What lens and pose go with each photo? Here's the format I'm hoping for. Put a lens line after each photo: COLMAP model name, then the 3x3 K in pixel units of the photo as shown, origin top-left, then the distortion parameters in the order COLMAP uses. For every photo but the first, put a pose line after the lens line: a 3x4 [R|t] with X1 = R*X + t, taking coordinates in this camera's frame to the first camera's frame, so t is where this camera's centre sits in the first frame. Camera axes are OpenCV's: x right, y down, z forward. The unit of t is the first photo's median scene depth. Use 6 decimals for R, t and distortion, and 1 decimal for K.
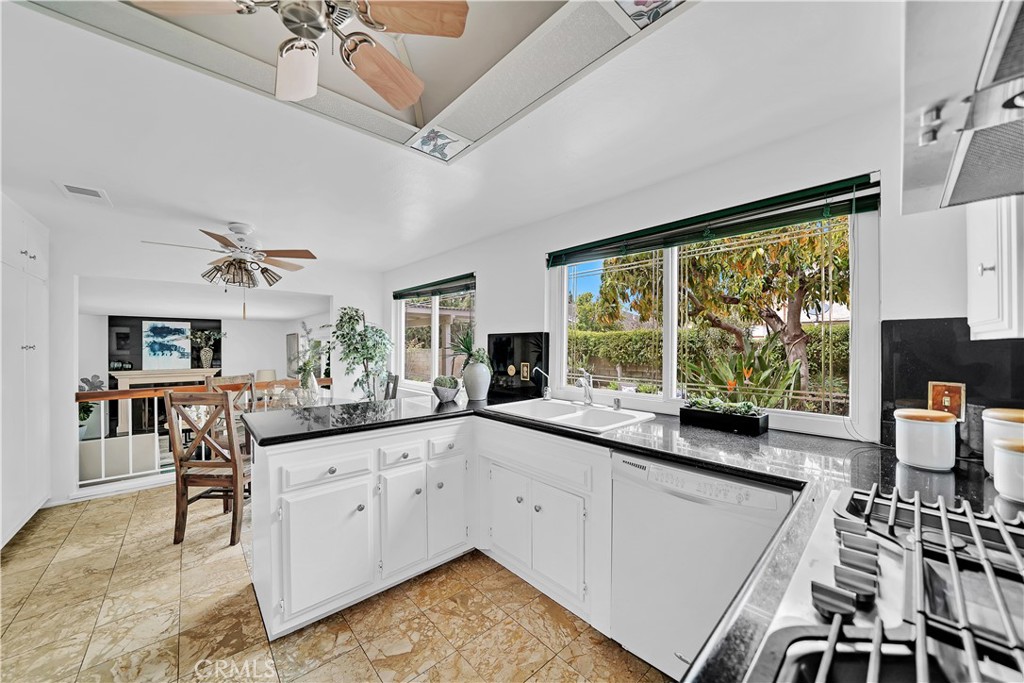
lens RADIAL K [[362.9, 0, 511.0], [0, 362.9, 346.0], [0, 0, 1]] dist [-0.016560, -0.000044]
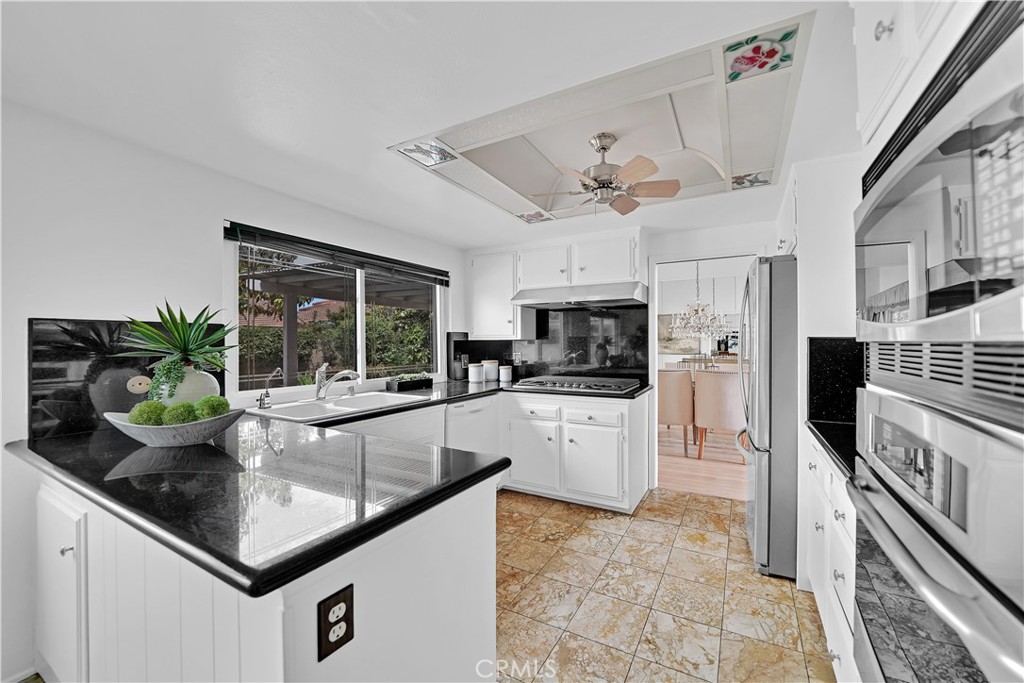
lens RADIAL K [[357.3, 0, 508.5], [0, 357.3, 341.5], [0, 0, 1]] dist [-0.016811, -0.000001]
pose [[-0.244587, 0.003144, 0.969622, -1.318926], [0.003165, 0.999992, -0.002445, 0.001878], [-0.969622, 0.002471, -0.244595, 1.071970]]
